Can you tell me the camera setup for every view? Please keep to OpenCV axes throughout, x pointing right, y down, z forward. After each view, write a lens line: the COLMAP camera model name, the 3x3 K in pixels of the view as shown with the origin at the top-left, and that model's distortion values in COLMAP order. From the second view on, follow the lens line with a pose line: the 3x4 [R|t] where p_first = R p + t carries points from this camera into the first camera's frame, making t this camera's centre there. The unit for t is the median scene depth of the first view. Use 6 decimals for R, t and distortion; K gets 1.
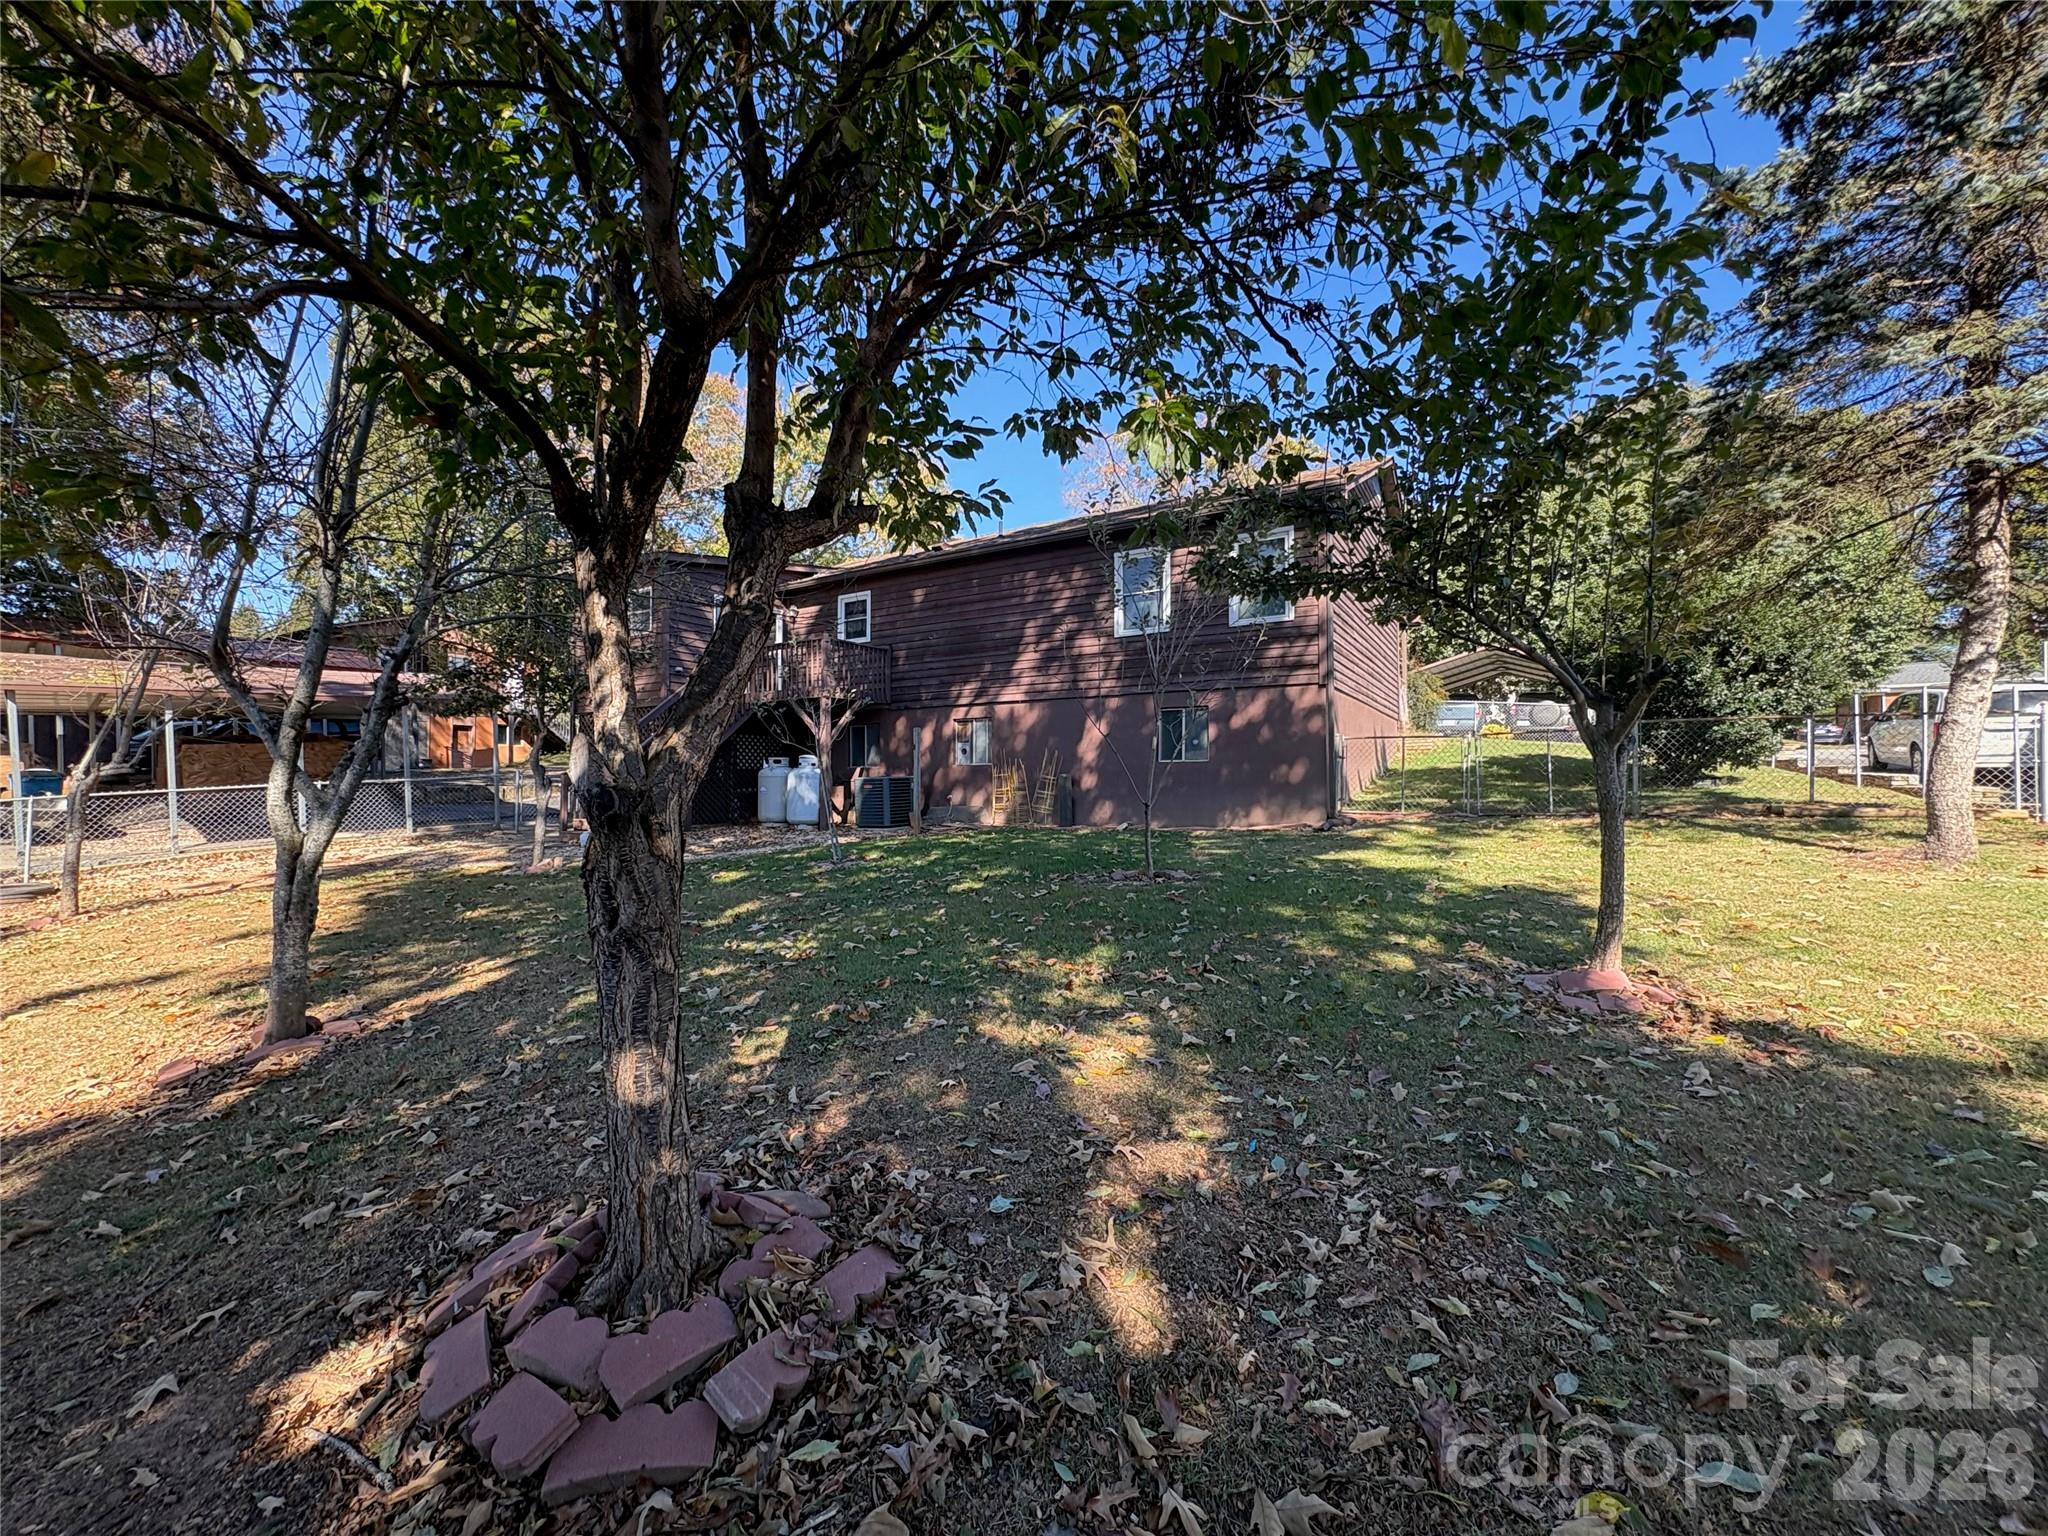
lens RADIAL K [[818.5, 0, 1024.2], [0, 818.5, 764.4], [0, 0, 1]] dist [0.000211, 0.000004]
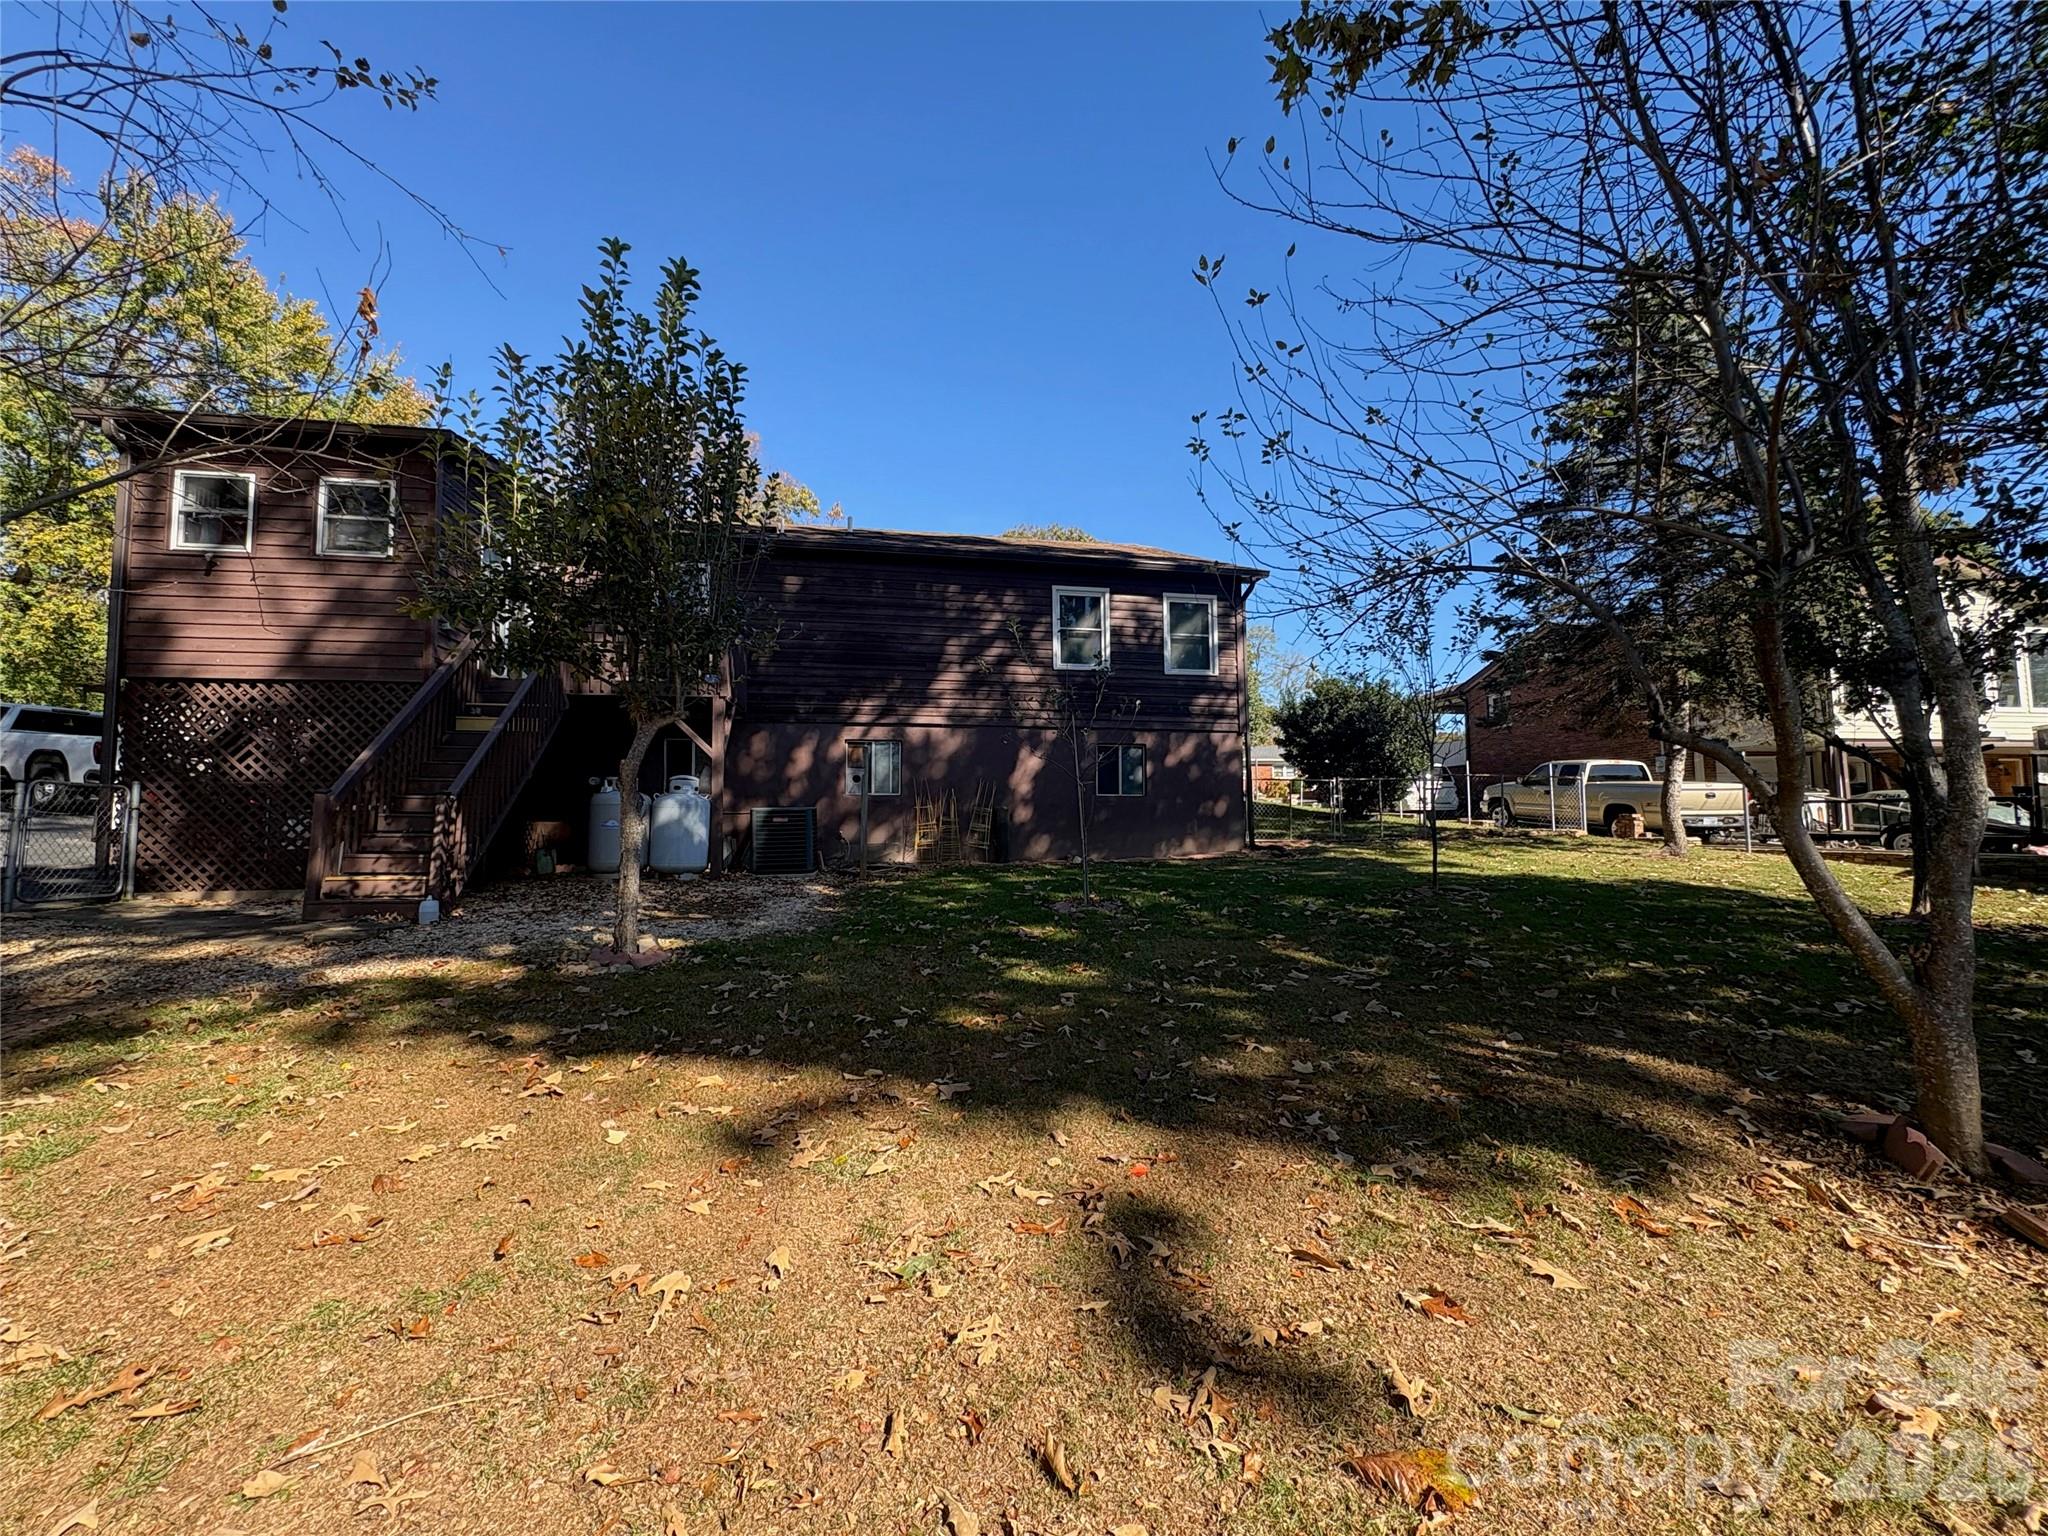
lens RADIAL K [[818.5, 0, 1026.5], [0, 818.5, 751.7], [0, 0, 1]] dist [0.000211, 0.000004]
pose [[0.738254, 0.056698, 0.672136, -0.554641], [-0.015187, 0.997606, -0.067472, 0.011824], [-0.674352, 0.039603, 0.737347, 0.284241]]
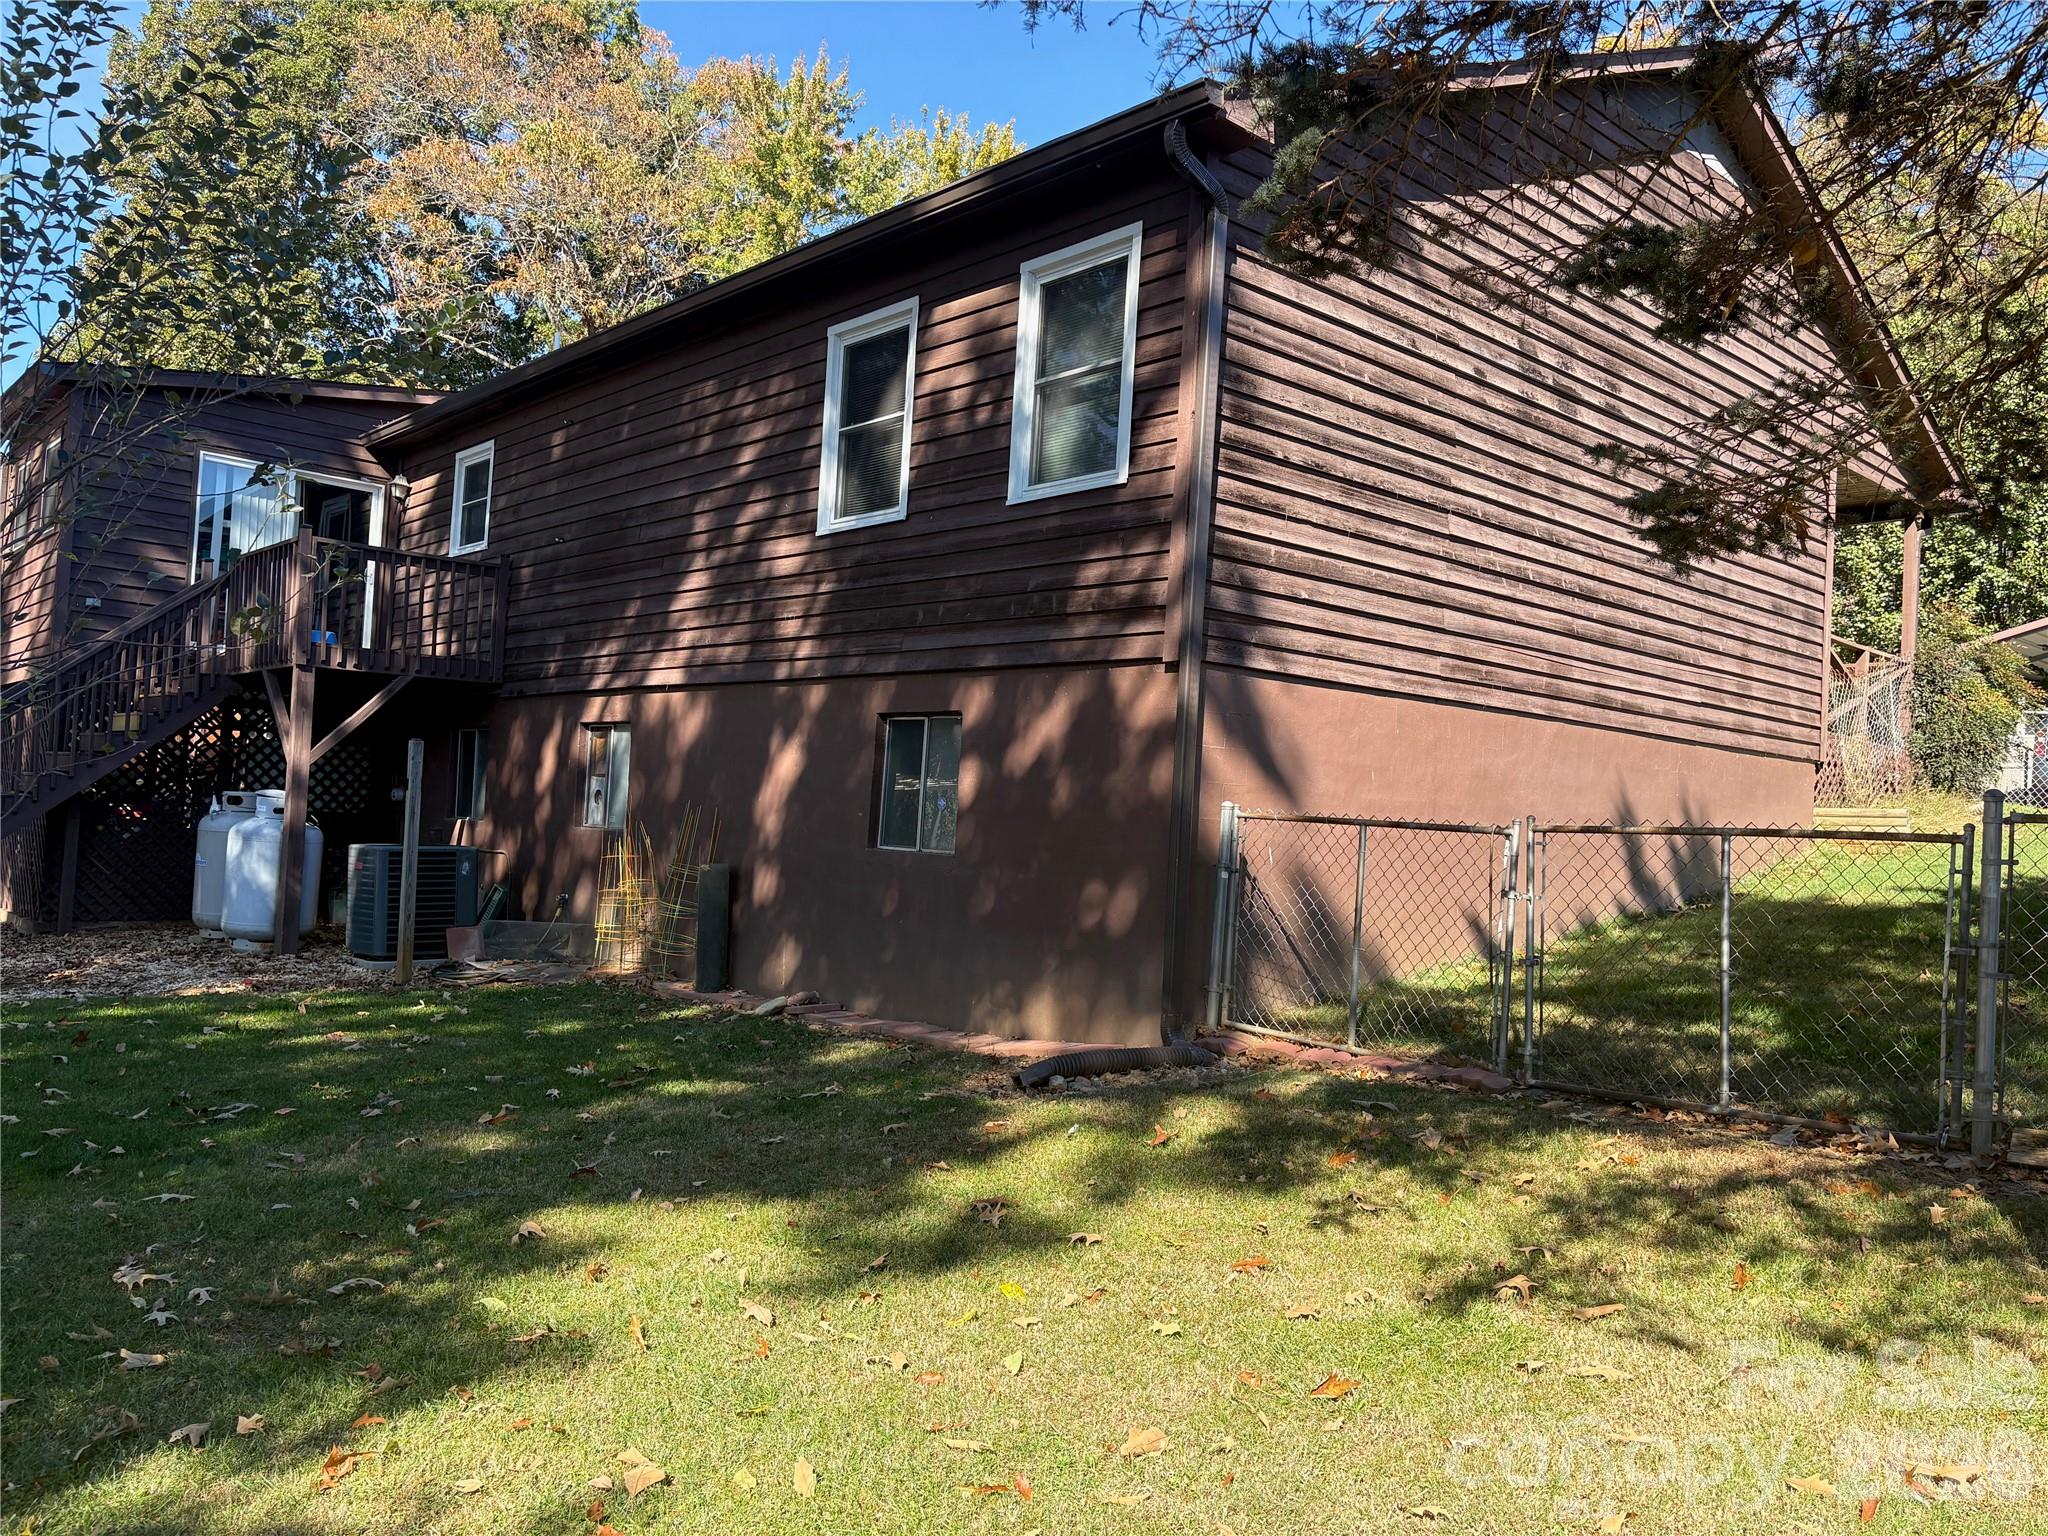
lens RADIAL K [[1549.2, 0, 1023.9], [0, 1549.2, 778.2], [0, 0, 1]] dist [0.084026, -0.000483]
pose [[0.957120, 0.040837, -0.286799, 0.416987], [-0.043265, 0.999061, -0.002131, -0.036459], [0.286442, 0.014448, 0.957989, 0.283830]]
